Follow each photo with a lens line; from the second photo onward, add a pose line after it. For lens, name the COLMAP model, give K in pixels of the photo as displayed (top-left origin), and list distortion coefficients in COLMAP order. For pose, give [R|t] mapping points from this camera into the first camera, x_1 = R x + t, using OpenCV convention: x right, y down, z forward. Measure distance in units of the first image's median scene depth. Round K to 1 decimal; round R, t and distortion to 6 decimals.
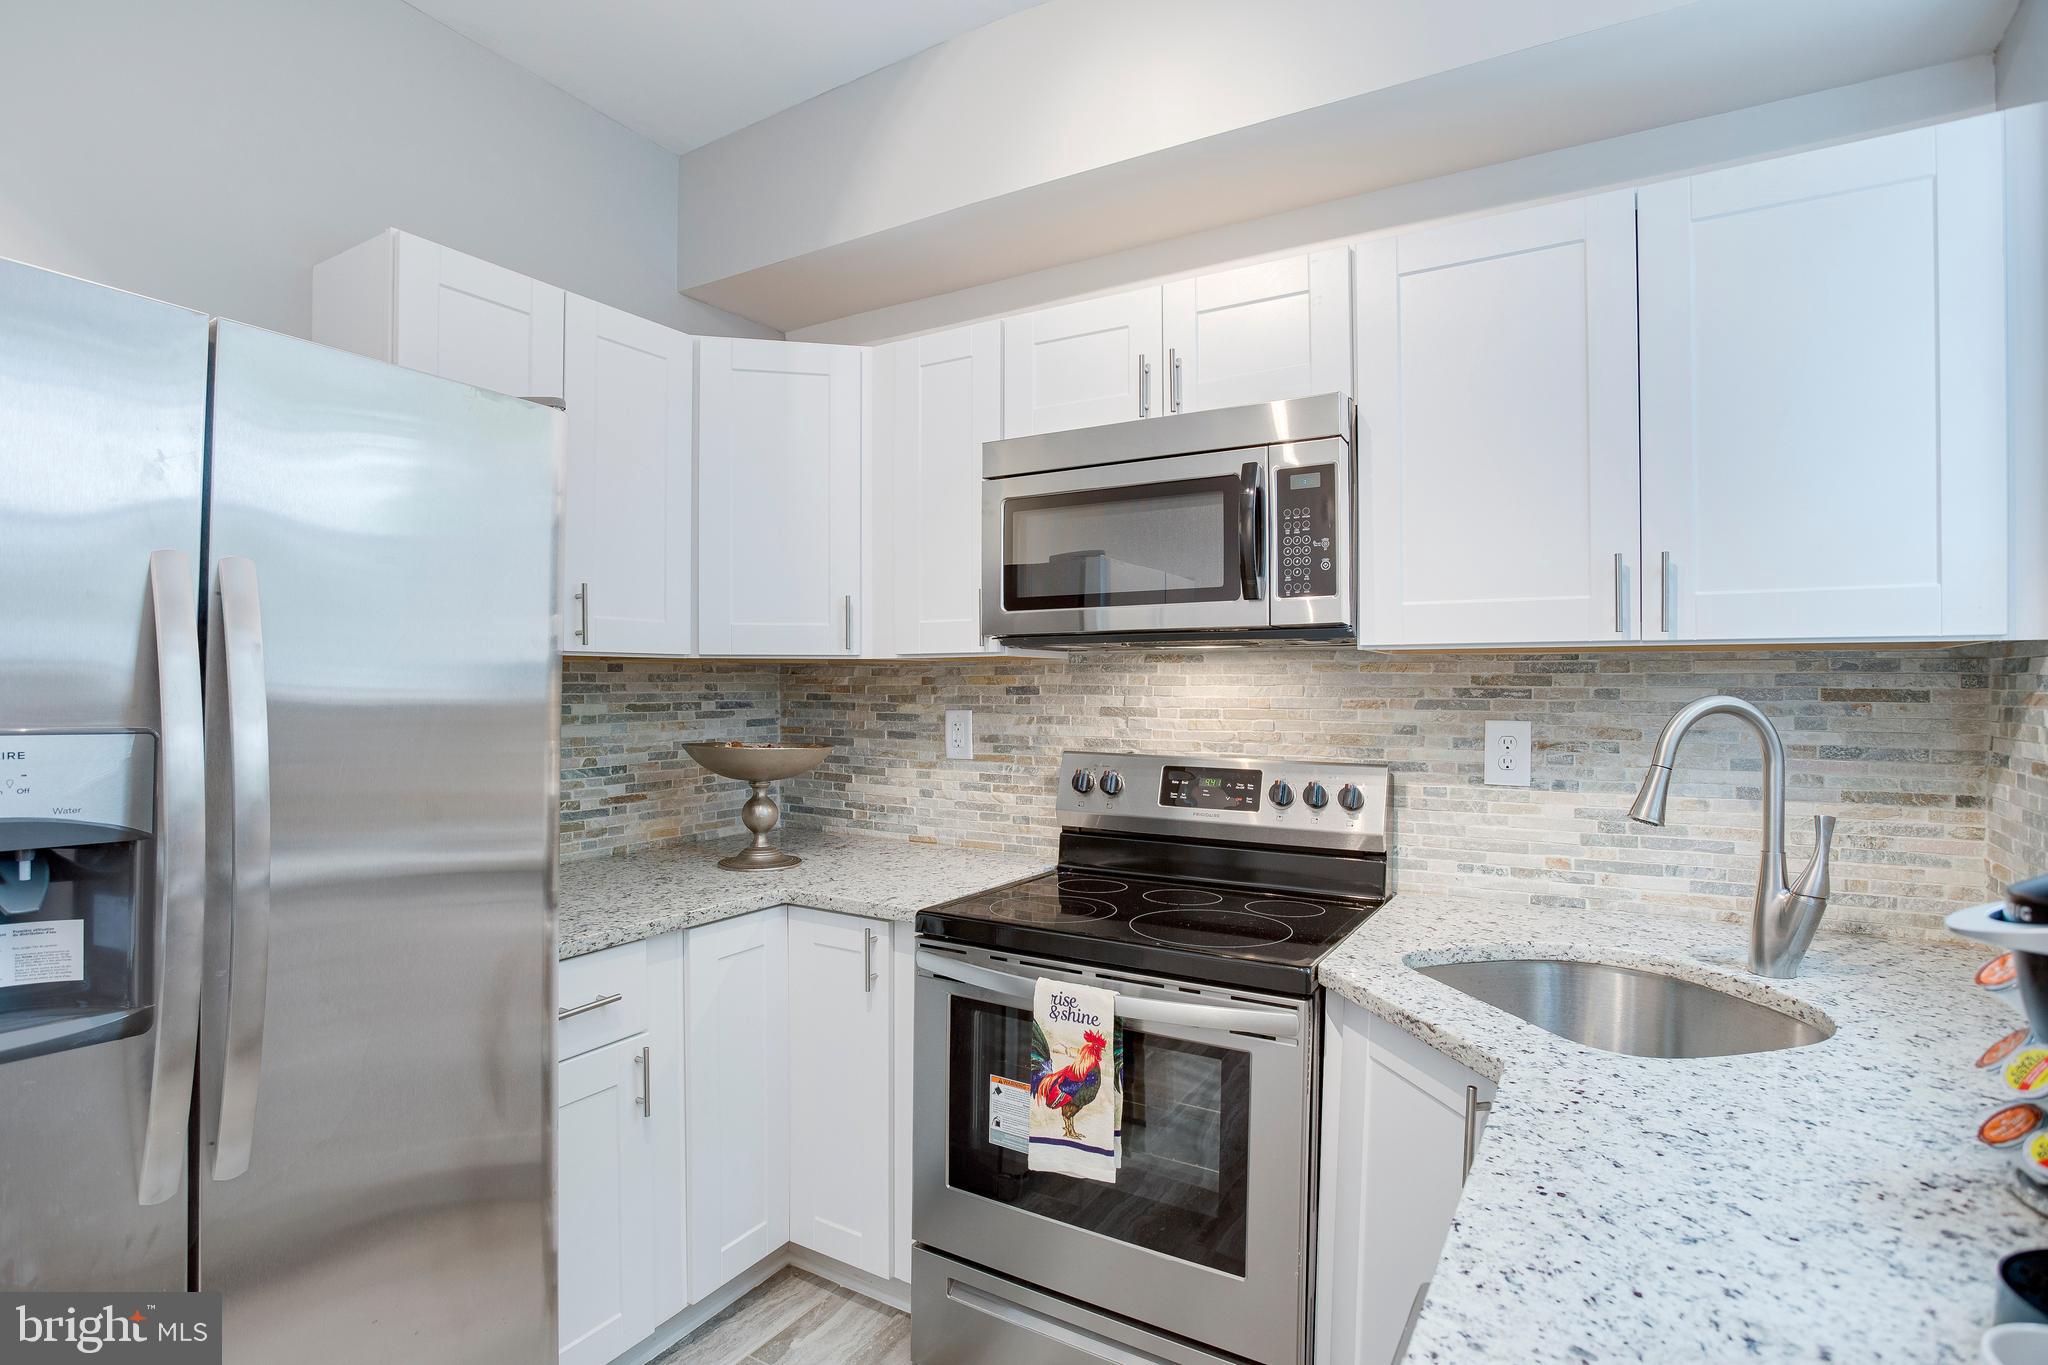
lens RADIAL K [[1013.9, 0, 1017.7], [0, 1013.9, 677.6], [0, 0, 1]] dist [-0.067449, 0.026374]
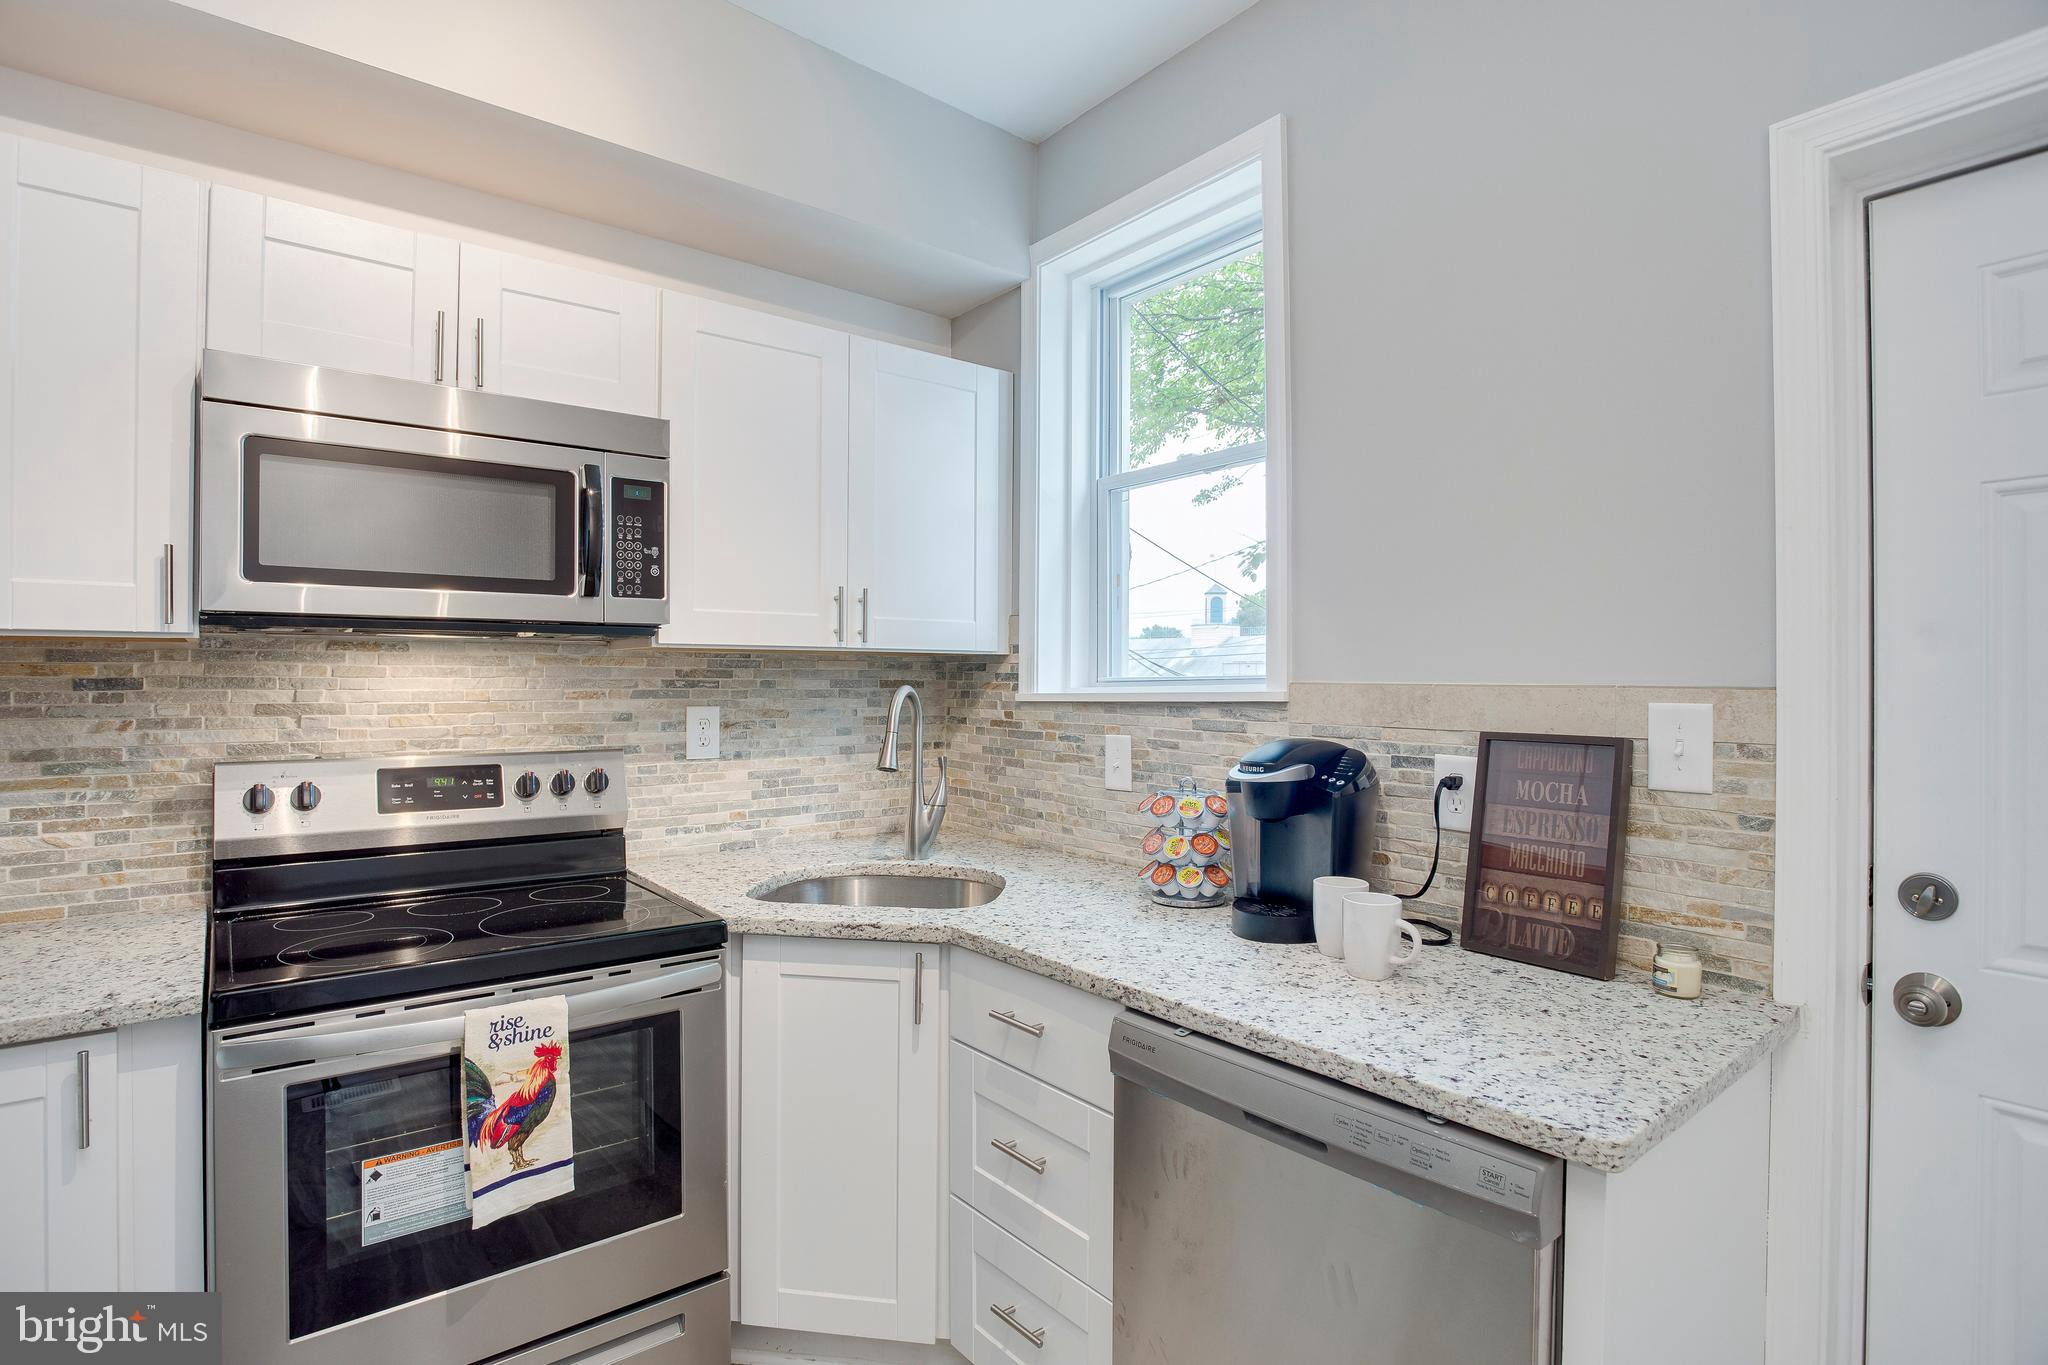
lens RADIAL K [[1013.9, 0, 1017.7], [0, 1013.9, 677.6], [0, 0, 1]] dist [-0.067449, 0.026374]
pose [[0.327773, -0.003609, 0.944750, -0.555346], [-0.013858, 0.999867, 0.008627, -0.008309], [-0.944655, -0.015920, 0.327679, 0.228210]]
